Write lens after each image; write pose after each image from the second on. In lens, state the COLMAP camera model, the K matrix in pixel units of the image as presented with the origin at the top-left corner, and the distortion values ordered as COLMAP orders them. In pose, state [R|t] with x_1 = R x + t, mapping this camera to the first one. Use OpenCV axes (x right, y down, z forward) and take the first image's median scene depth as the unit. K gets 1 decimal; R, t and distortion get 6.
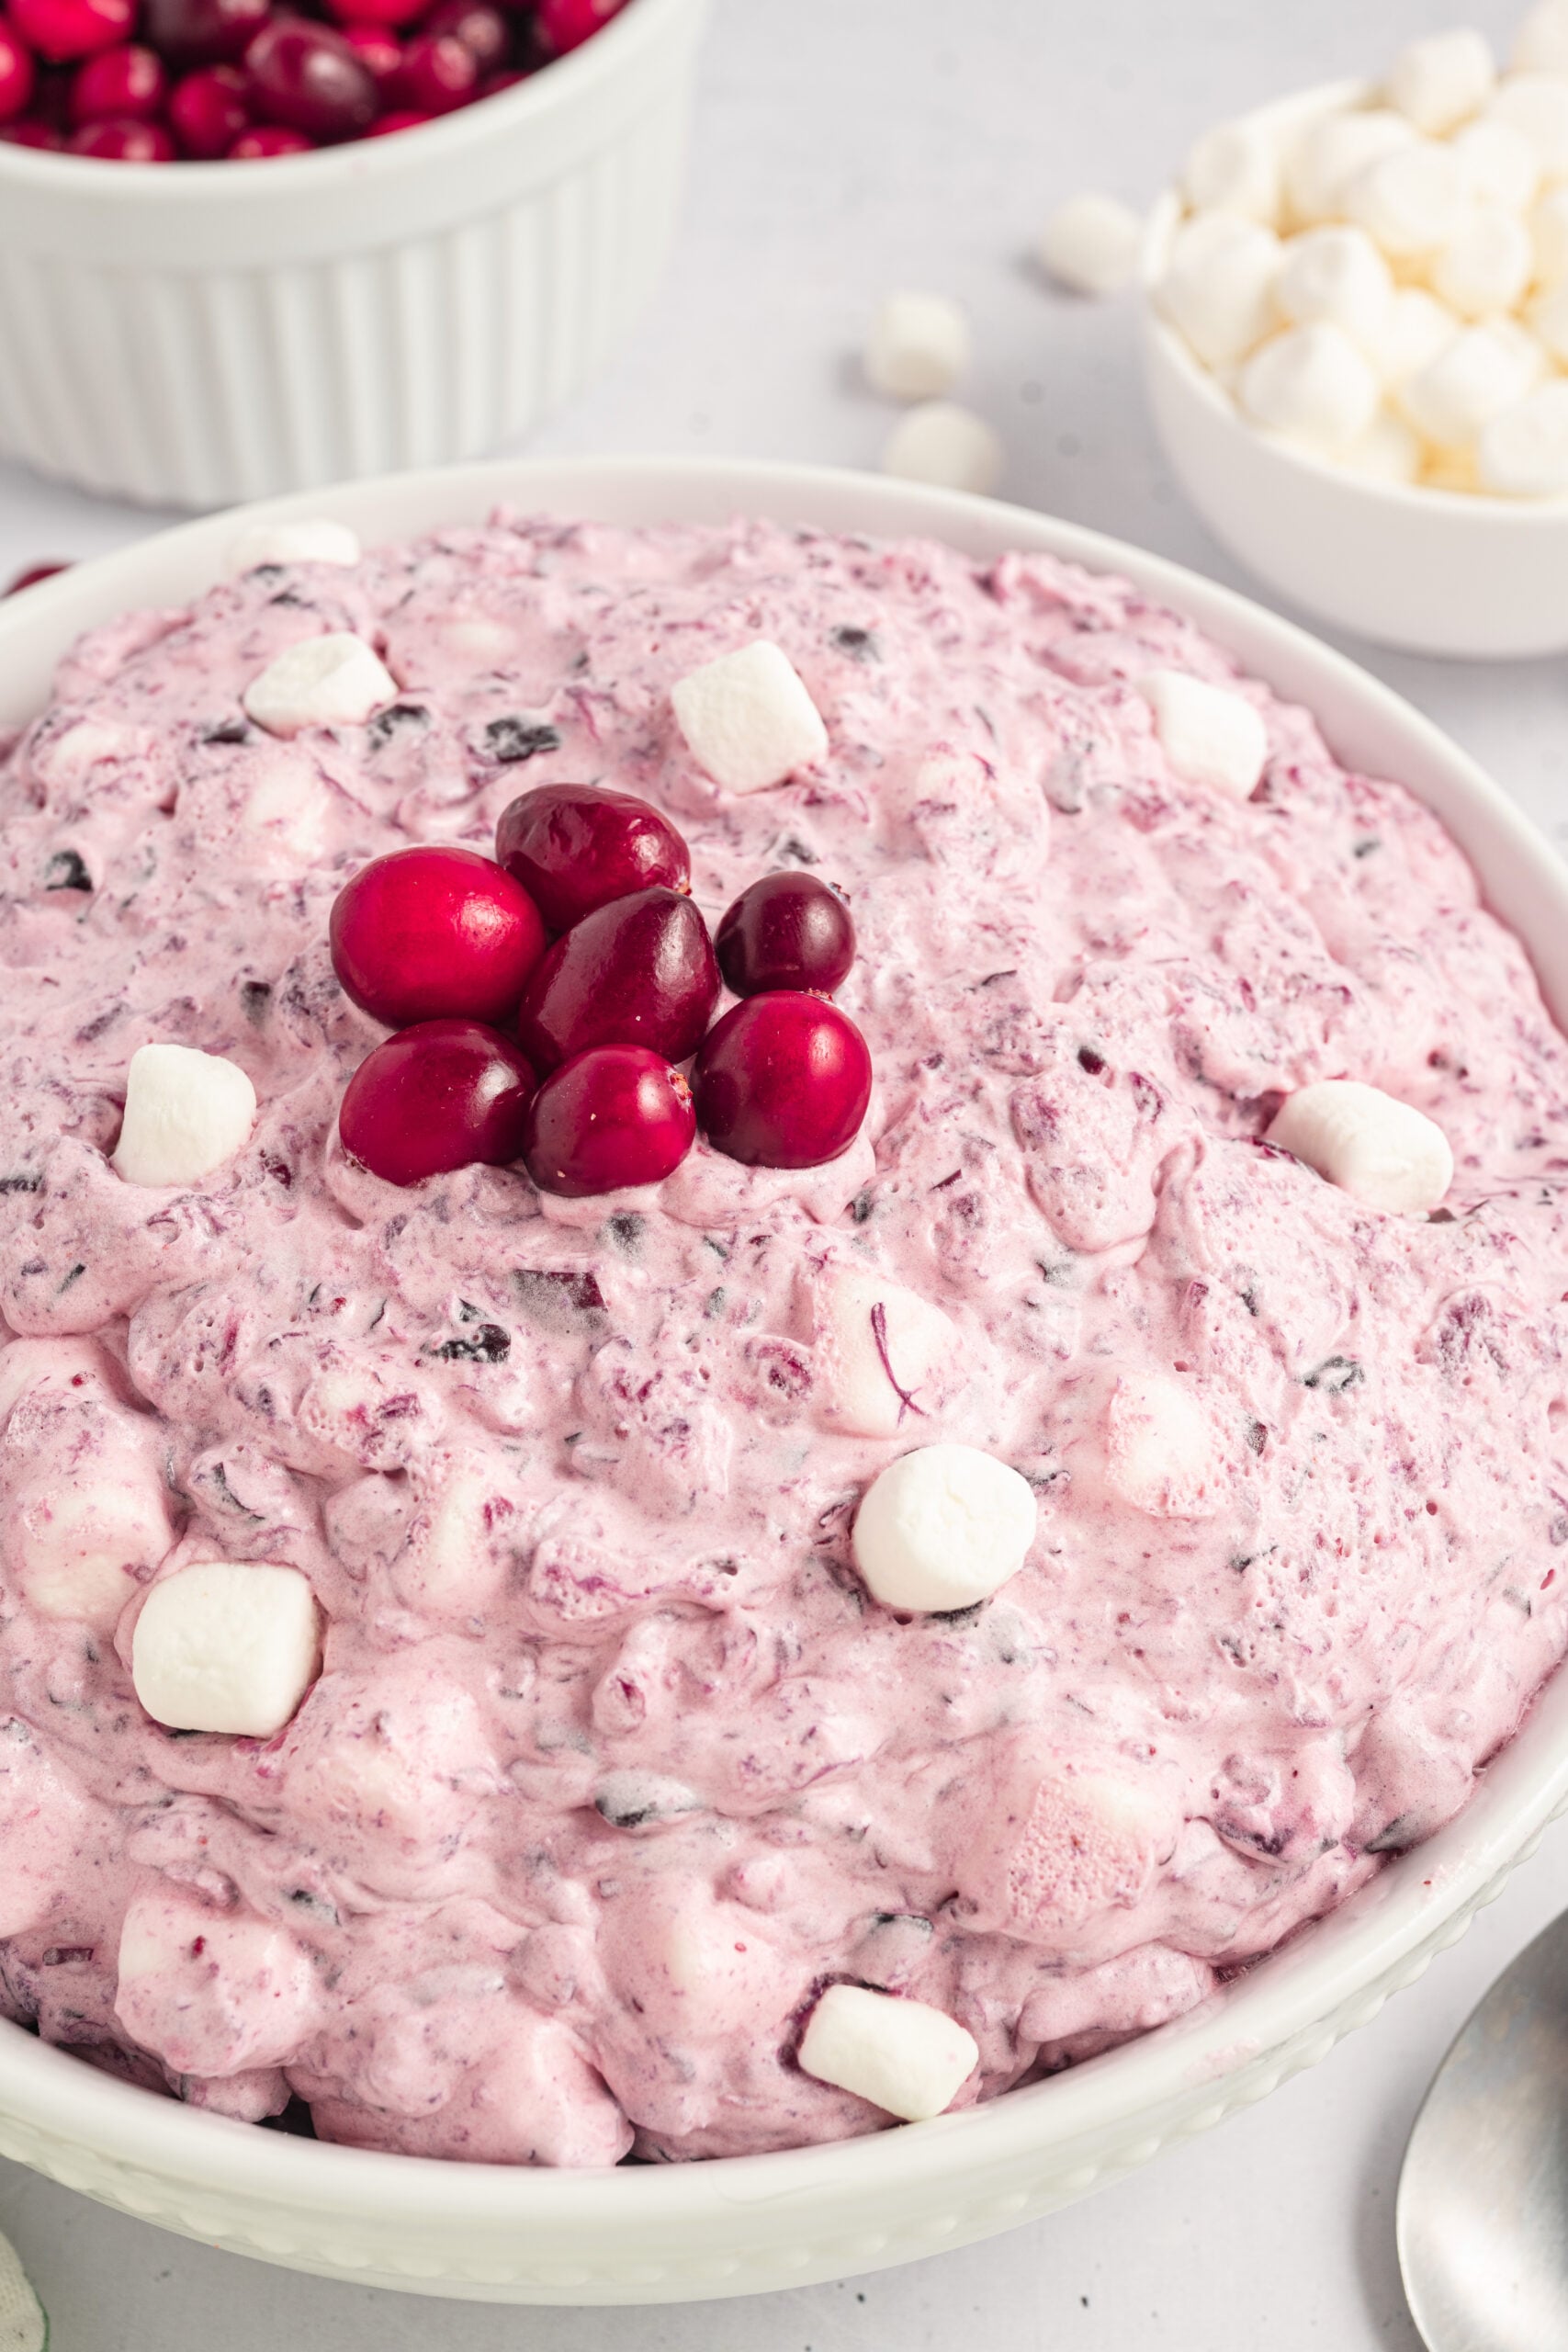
lens RADIAL K [[3717.2, 0, 719.4], [0, 3717.2, 964.0], [0, 0, 1]] dist [0.070078, 0.000000]
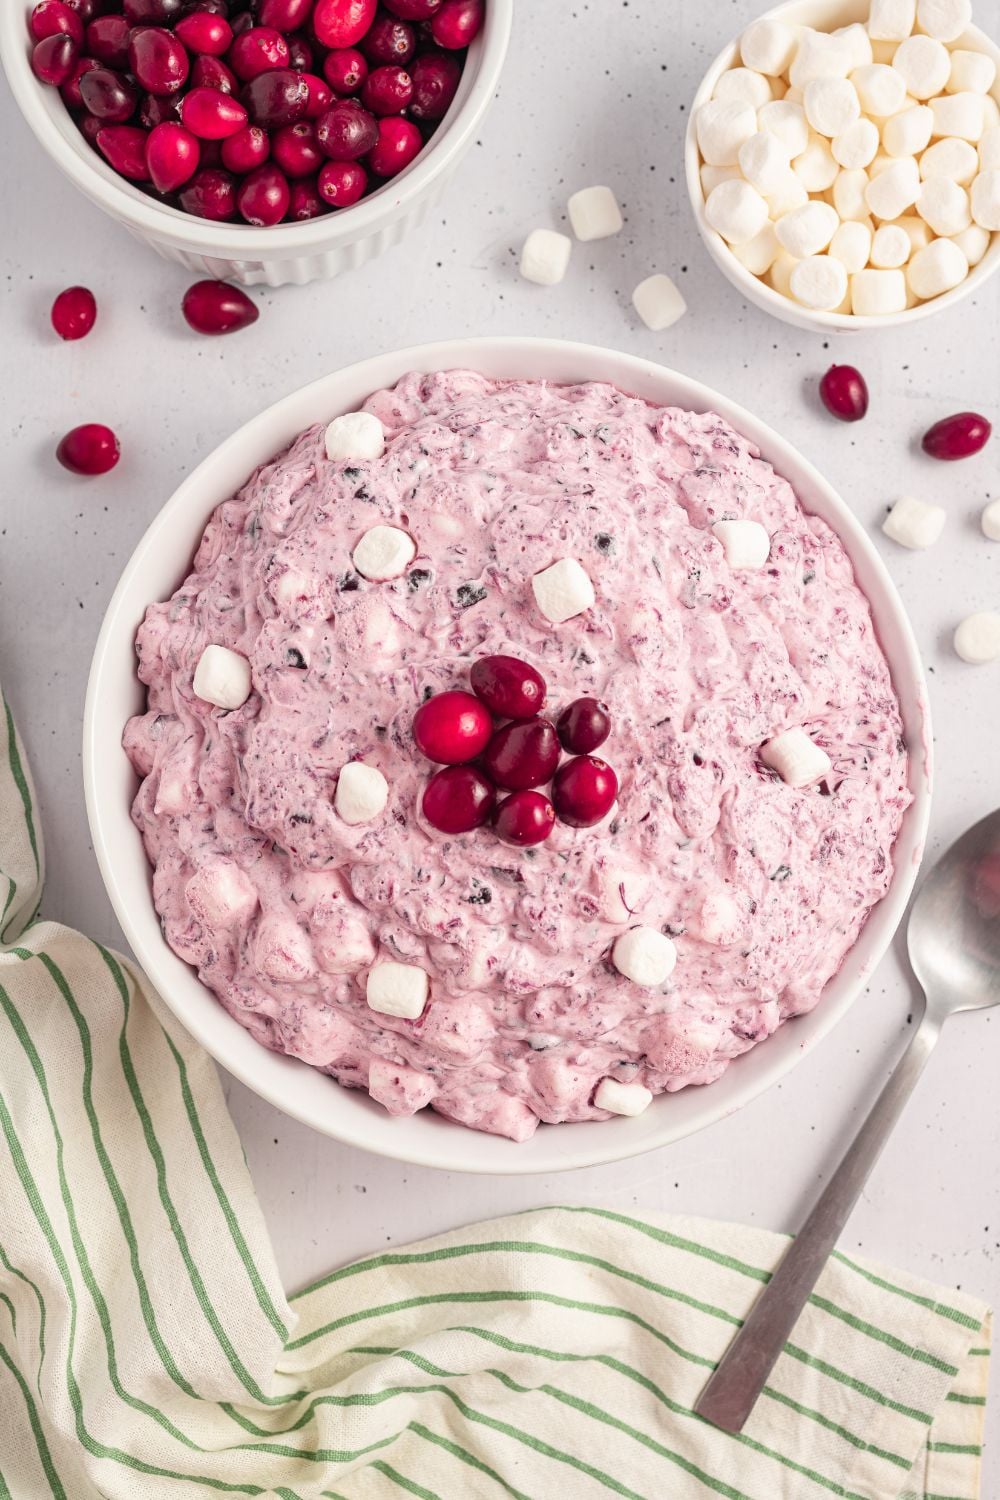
lens RADIAL K [[2370.9, 0, 468.3], [0, 2370.9, 769.4], [0, 0, 1]] dist [0.070078, 0.000000]
pose [[0.999004, -0.039551, 0.020652, -0.104244], [0.021144, 0.827232, 0.561462, -0.961441], [-0.039291, -0.560466, 0.827245, -0.424650]]
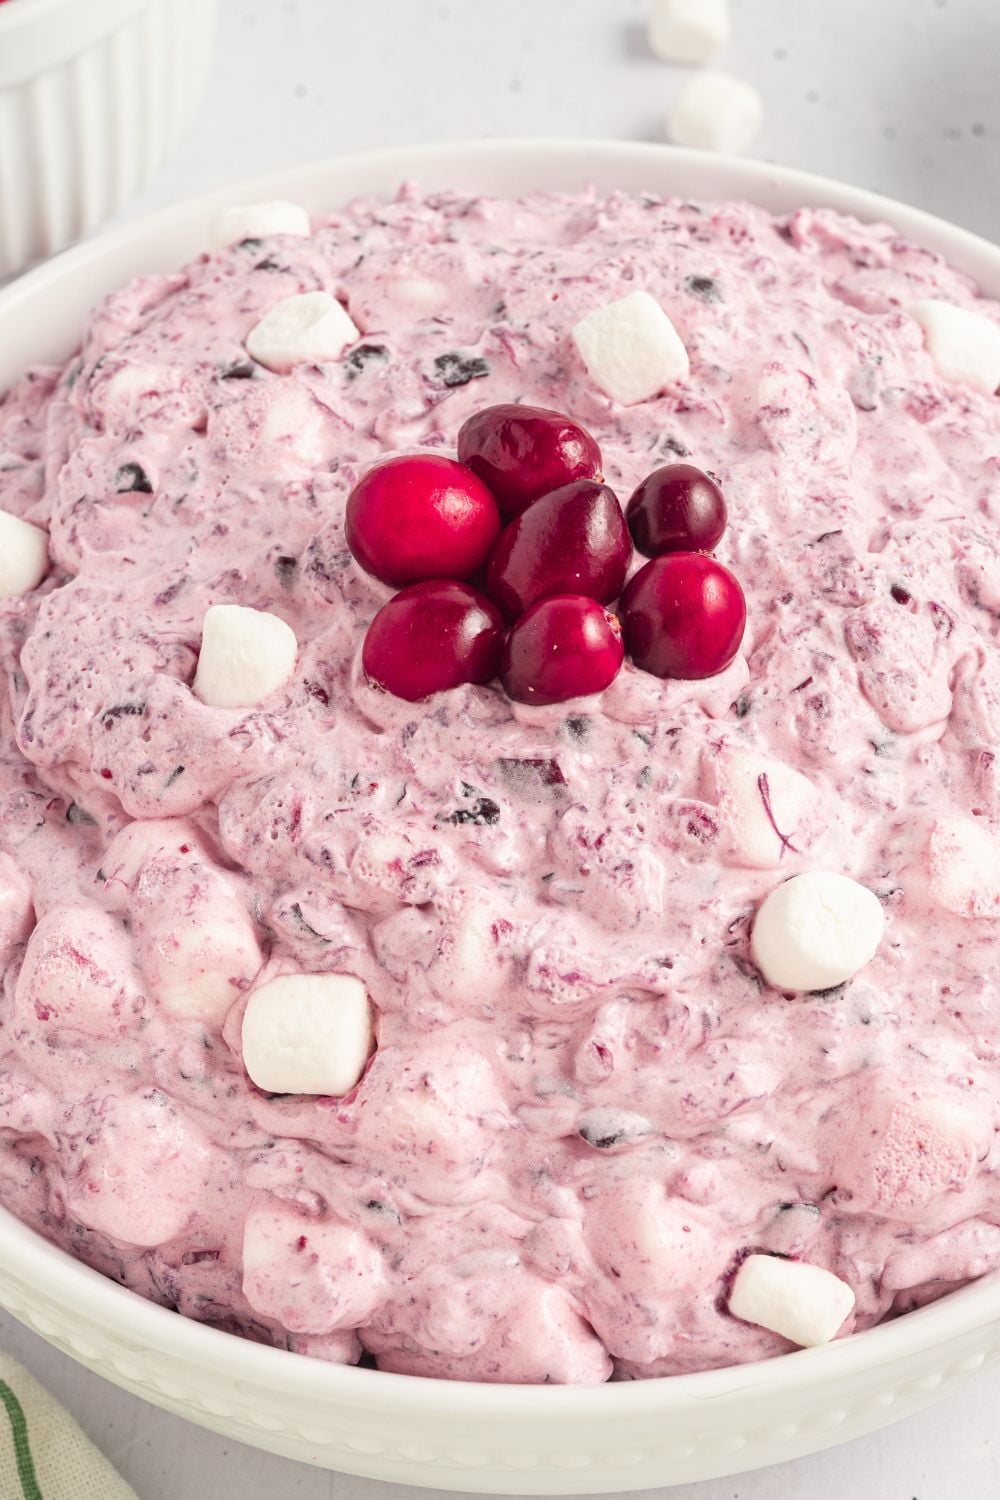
lens RADIAL K [[3504.1, 0, 457.8], [0, 3504.1, 539.2], [0, 0, 1]] dist [0.074959, 0.000000]
pose [[0.999253, -0.032894, 0.020261, -0.092484], [0.032630, 0.999380, 0.013229, -0.017558], [-0.020684, -0.012558, 0.999707, -0.305627]]
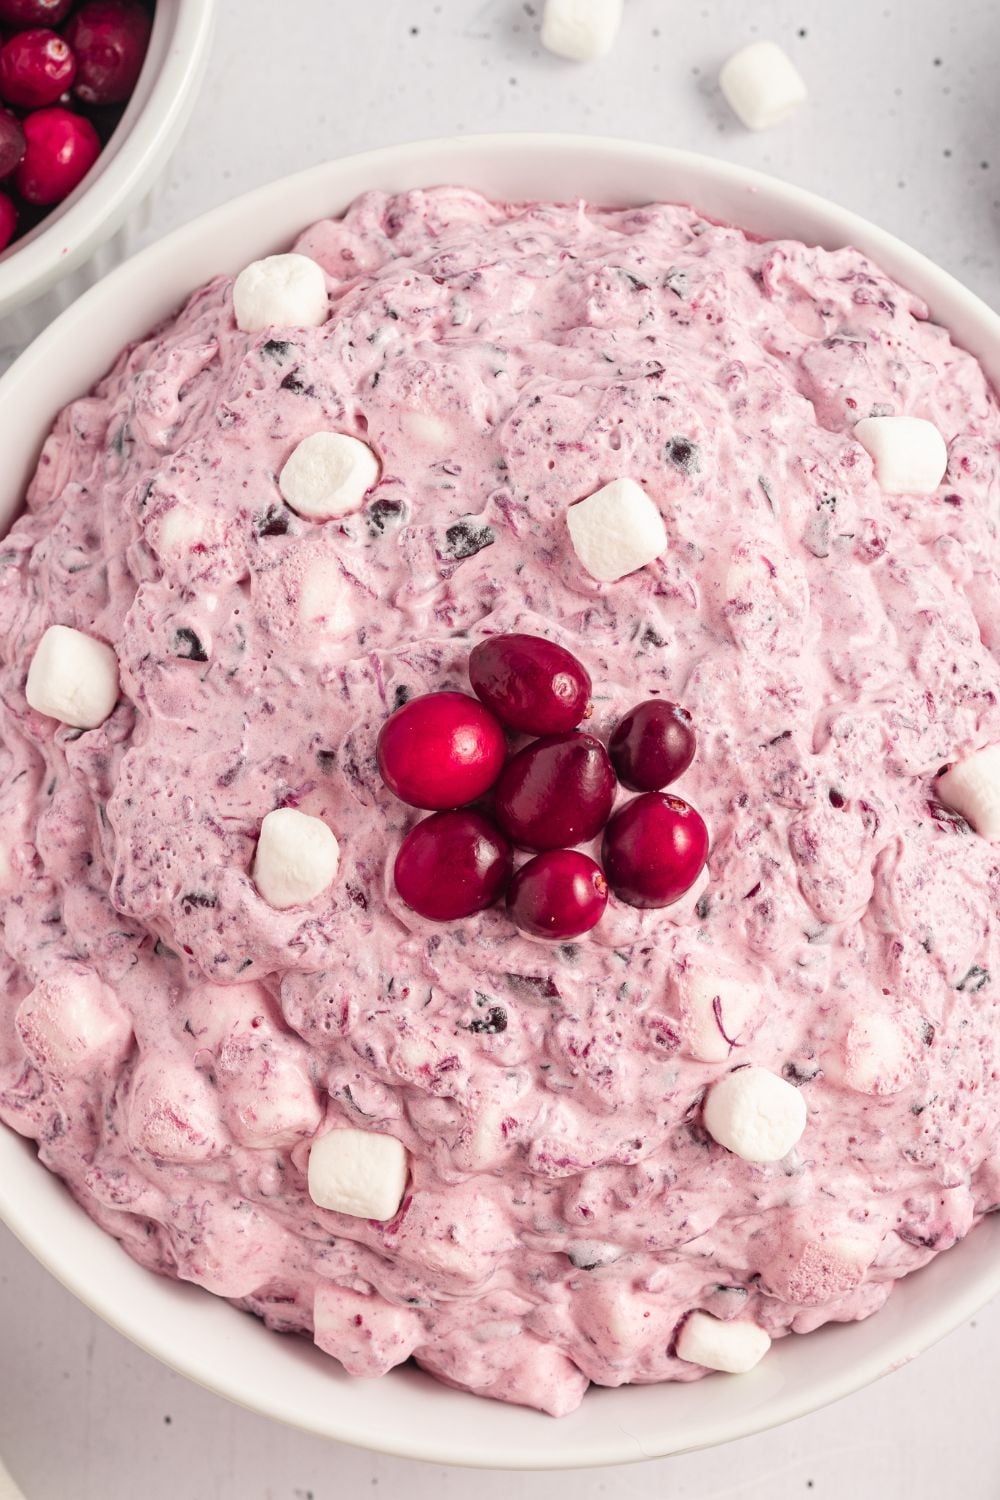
lens RADIAL K [[3504.1, 0, 439.0], [0, 3504.1, 825.9], [0, 0, 1]] dist [0.074959, 0.000000]
pose [[0.998654, -0.050798, 0.010518, -0.098250], [0.036706, 0.835235, 0.548666, -0.859290], [-0.036656, -0.547542, 0.835975, -0.324433]]
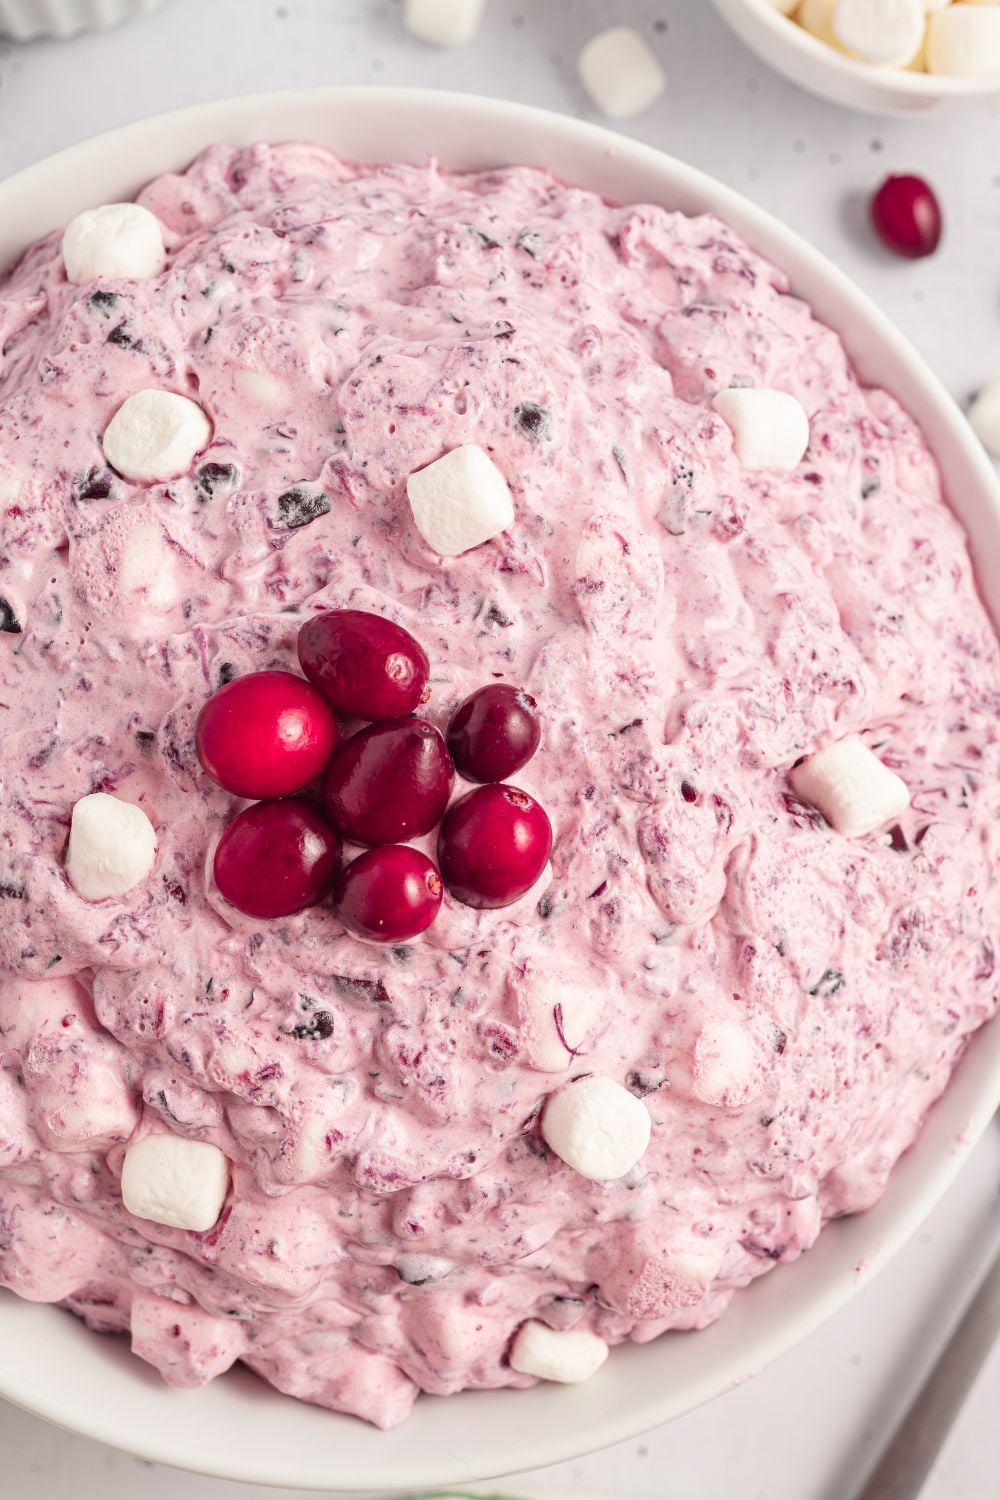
lens RADIAL K [[2370.9, 0, 479.0], [0, 2370.9, 831.5], [0, 0, 1]] dist [0.070078, 0.000000]
pose [[0.998157, -0.036657, 0.048358, -0.038487], [0.001585, 0.812400, 0.583099, -0.560519], [-0.060661, -0.581948, 0.810961, 0.191468]]
